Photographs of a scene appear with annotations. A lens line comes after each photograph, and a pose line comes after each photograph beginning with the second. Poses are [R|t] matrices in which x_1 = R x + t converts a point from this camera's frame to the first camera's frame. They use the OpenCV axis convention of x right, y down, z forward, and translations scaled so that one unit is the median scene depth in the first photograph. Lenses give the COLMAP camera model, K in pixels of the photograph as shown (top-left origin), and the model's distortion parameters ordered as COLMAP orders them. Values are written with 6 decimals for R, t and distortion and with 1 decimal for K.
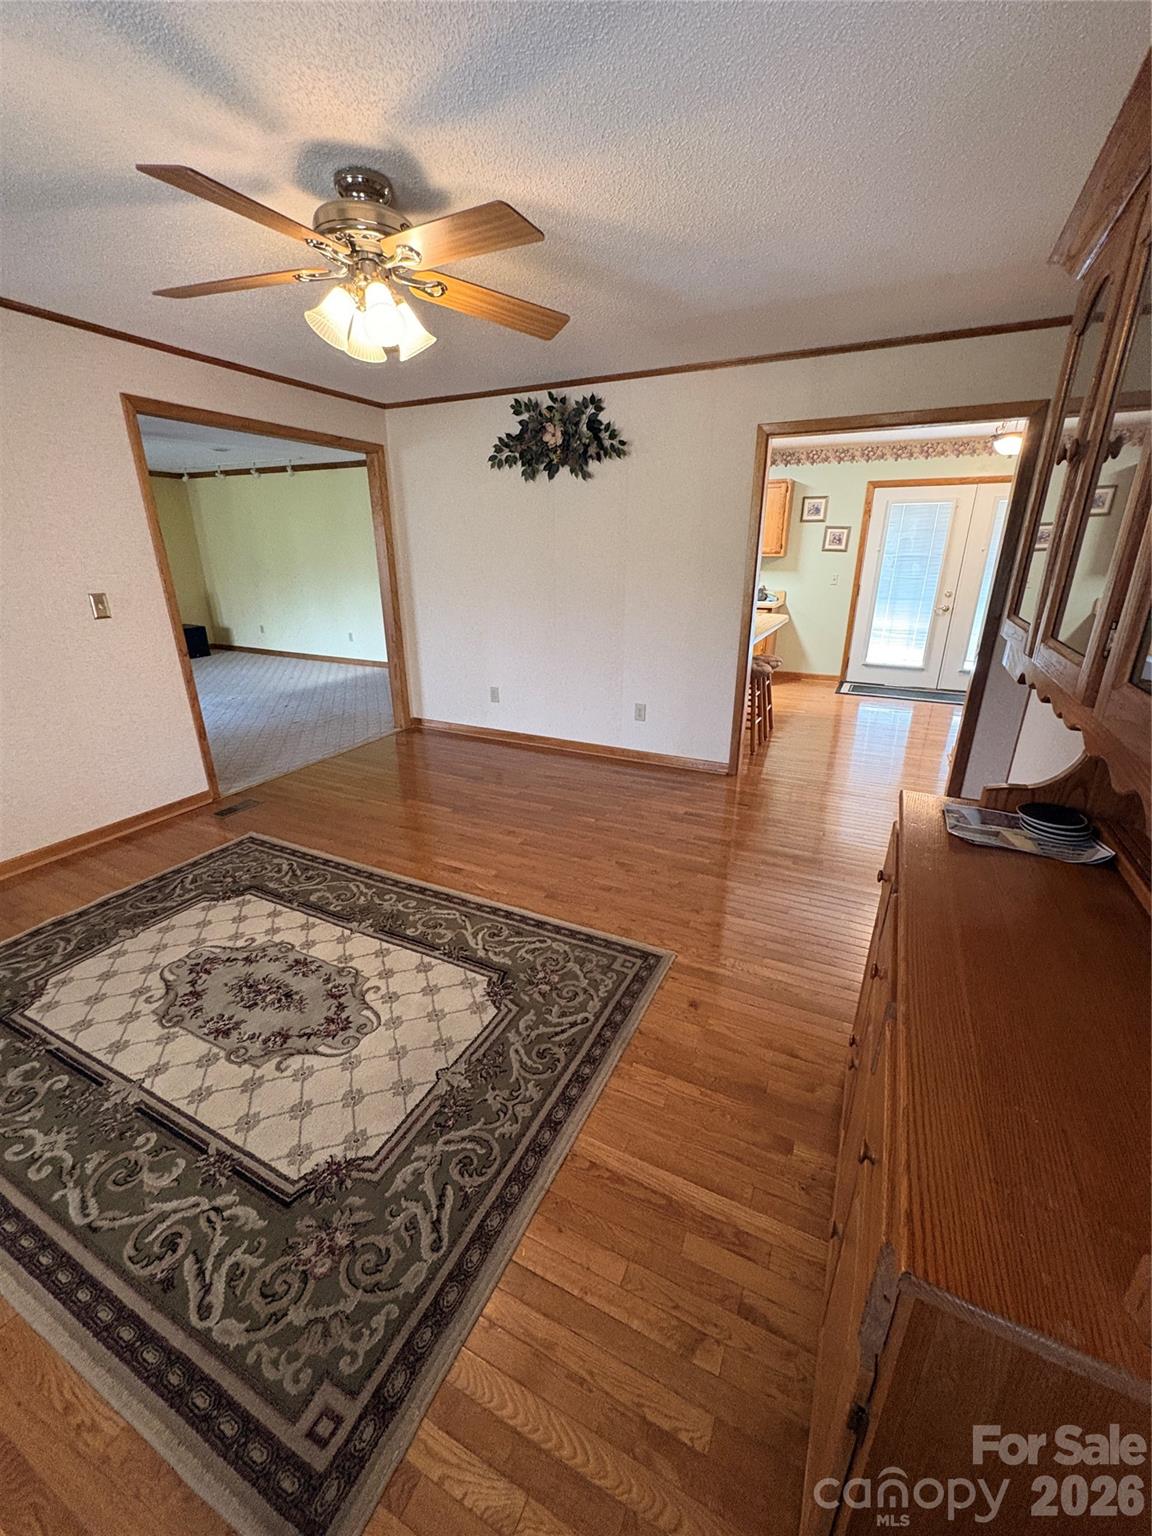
lens RADIAL K [[611.4, 0, 577.6], [0, 611.4, 765.9], [0, 0, 1]] dist [-0.000131, 0.000543]
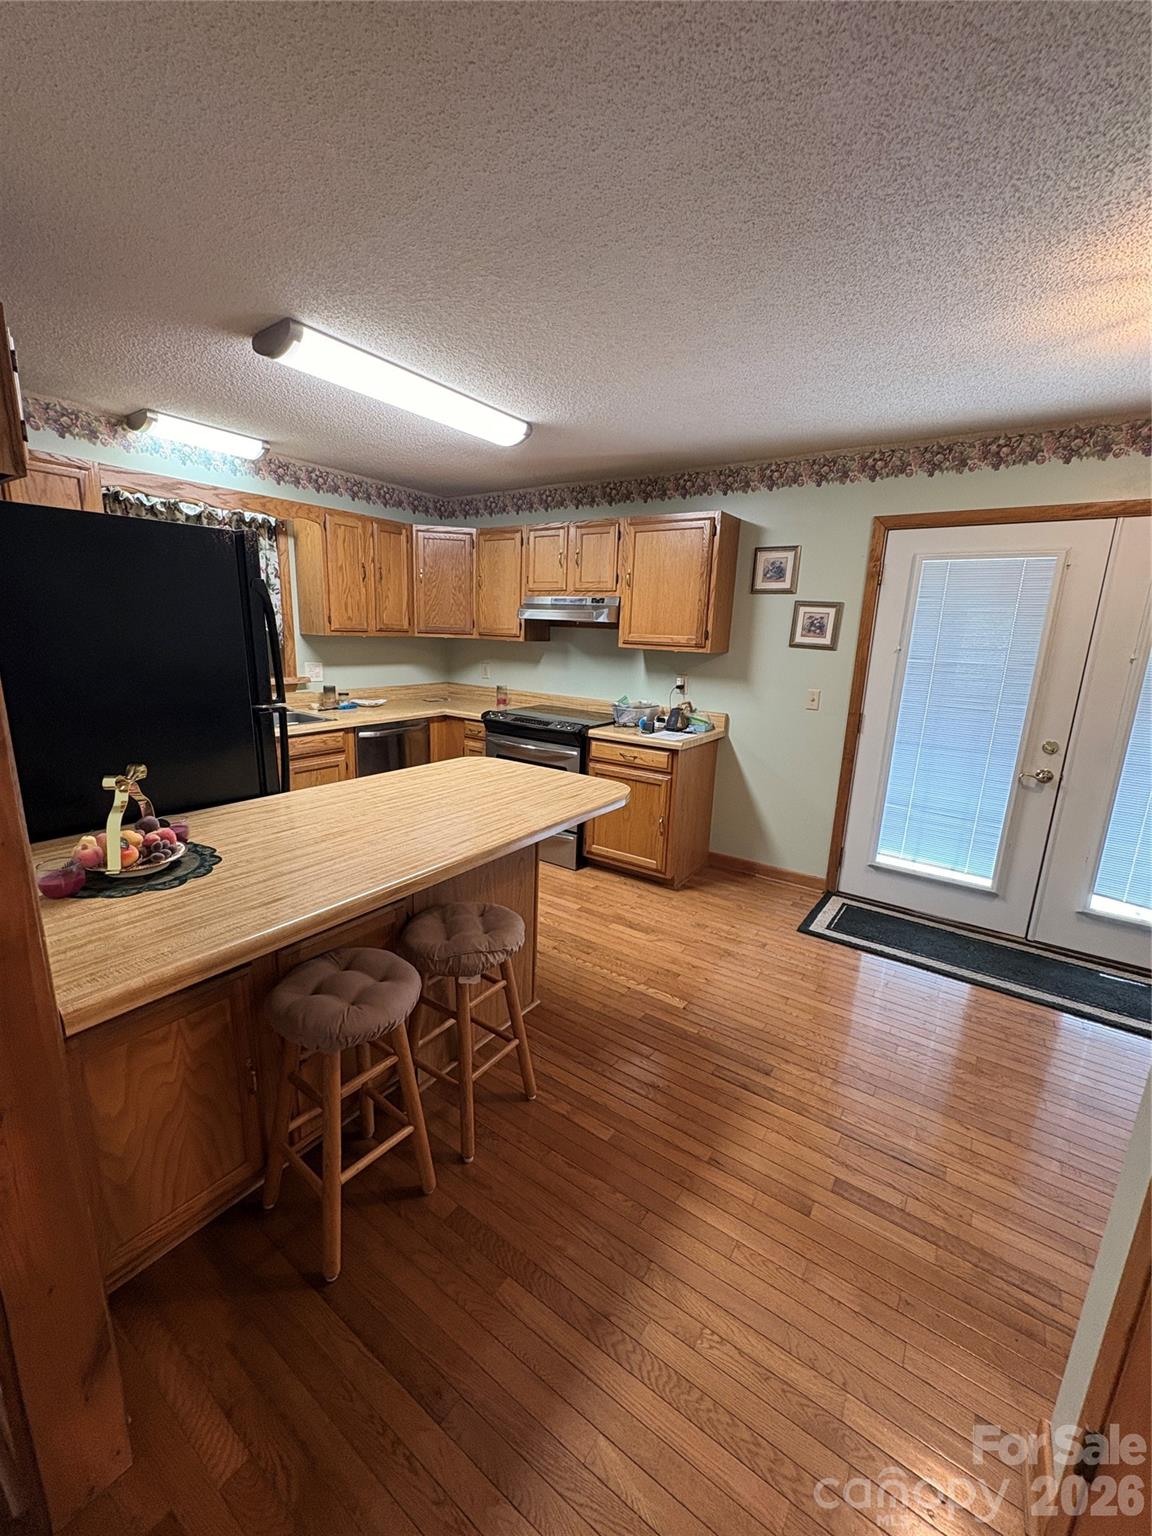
lens RADIAL K [[611.4, 0, 572.2], [0, 611.4, 766.3], [0, 0, 1]] dist [-0.000131, 0.000543]
pose [[0.988307, 0.066933, -0.137001, 0.298431], [-0.083302, 0.989577, -0.117465, -0.173910], [0.127711, 0.127504, 0.983582, 0.476372]]
